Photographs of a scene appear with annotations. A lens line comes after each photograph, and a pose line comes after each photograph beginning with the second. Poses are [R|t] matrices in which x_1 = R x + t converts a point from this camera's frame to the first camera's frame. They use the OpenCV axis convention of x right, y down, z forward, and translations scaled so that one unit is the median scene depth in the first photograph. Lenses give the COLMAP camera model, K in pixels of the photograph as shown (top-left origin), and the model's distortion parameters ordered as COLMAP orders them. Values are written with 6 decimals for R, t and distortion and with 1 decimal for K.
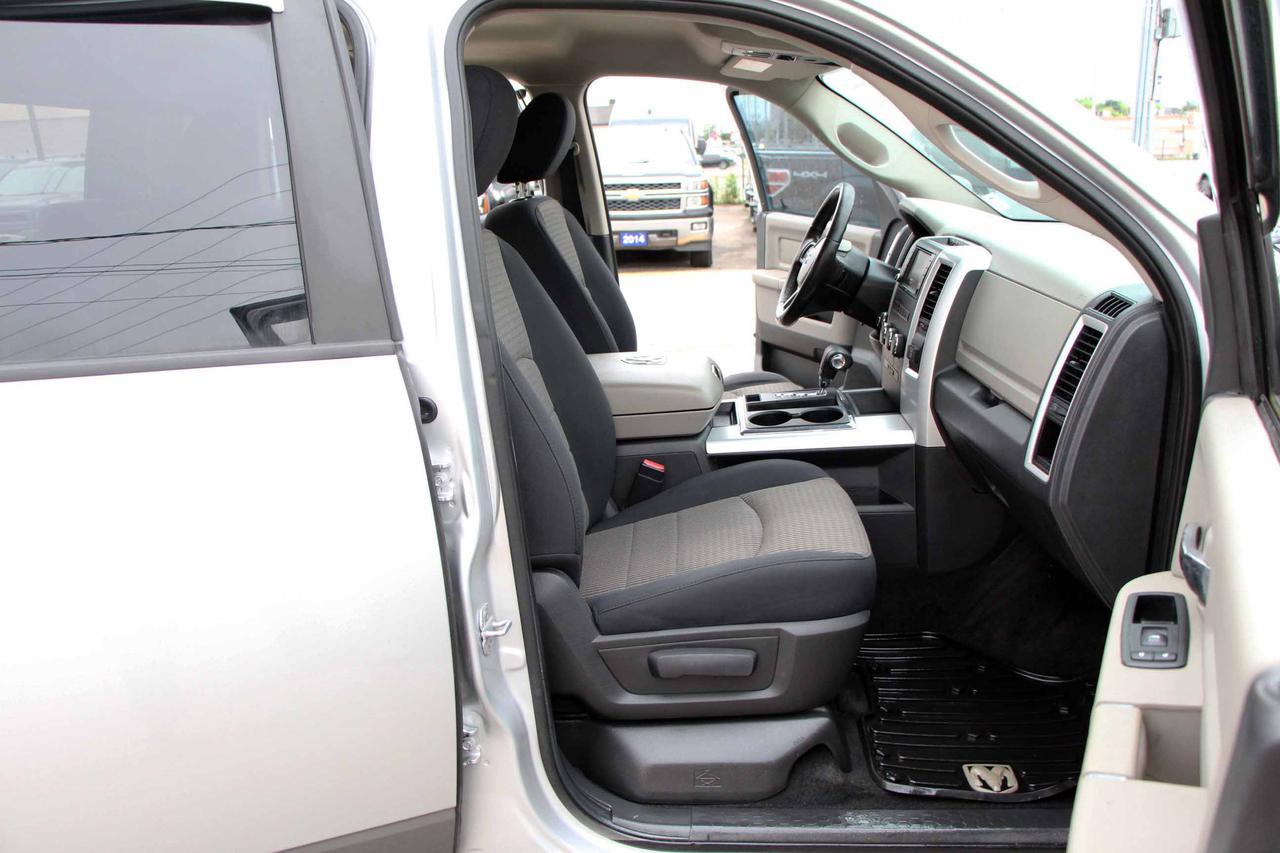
lens RADIAL K [[1074.1, 0, 640.0], [0, 1074.1, 426.5], [0, 0, 1]] dist [-0.184116, 0.178096]
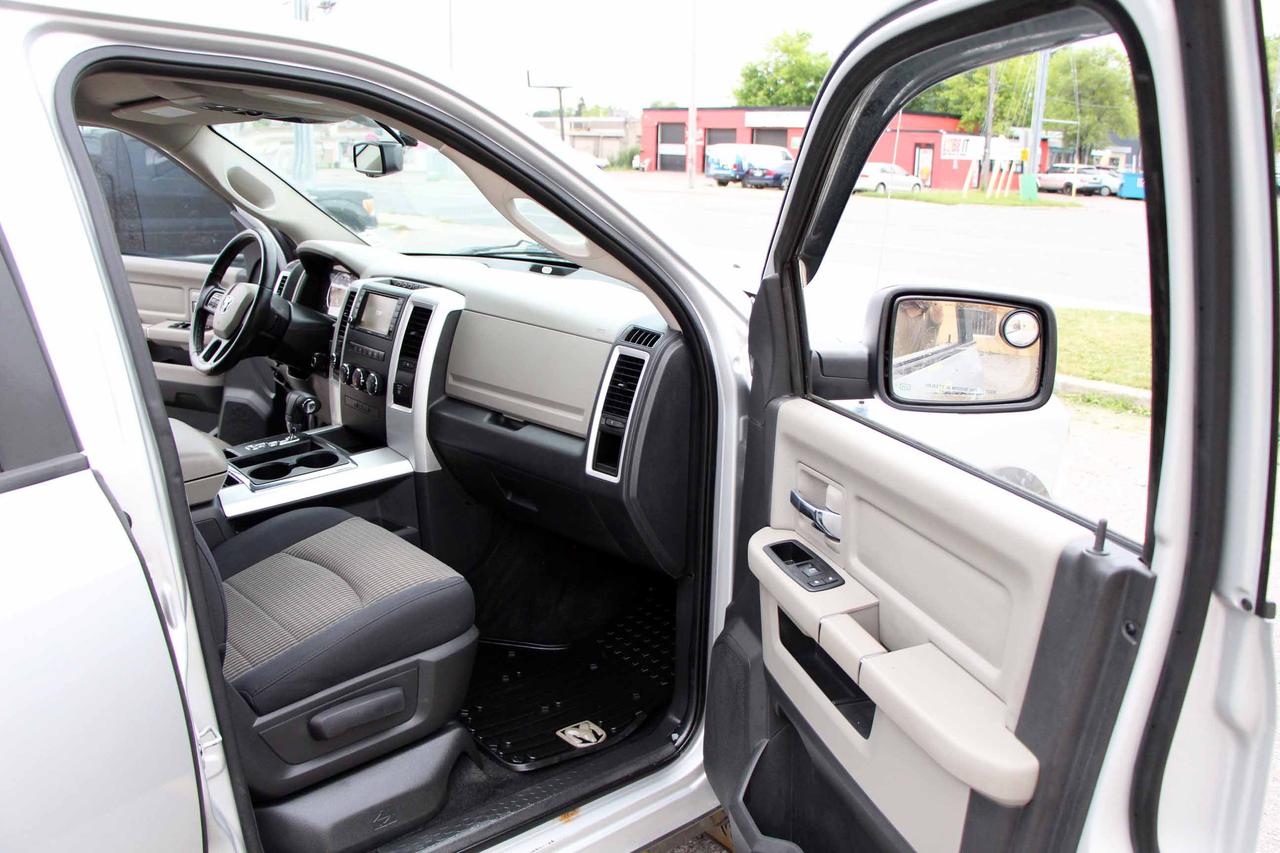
lens RADIAL K [[1074.1, 0, 640.0], [0, 1074.1, 426.5], [0, 0, 1]] dist [-0.184116, 0.178096]
pose [[0.709120, -0.140664, 0.690914, -0.410411], [0.143733, 0.988161, 0.053660, -0.068528], [-0.690282, 0.061256, 0.720943, 0.053248]]
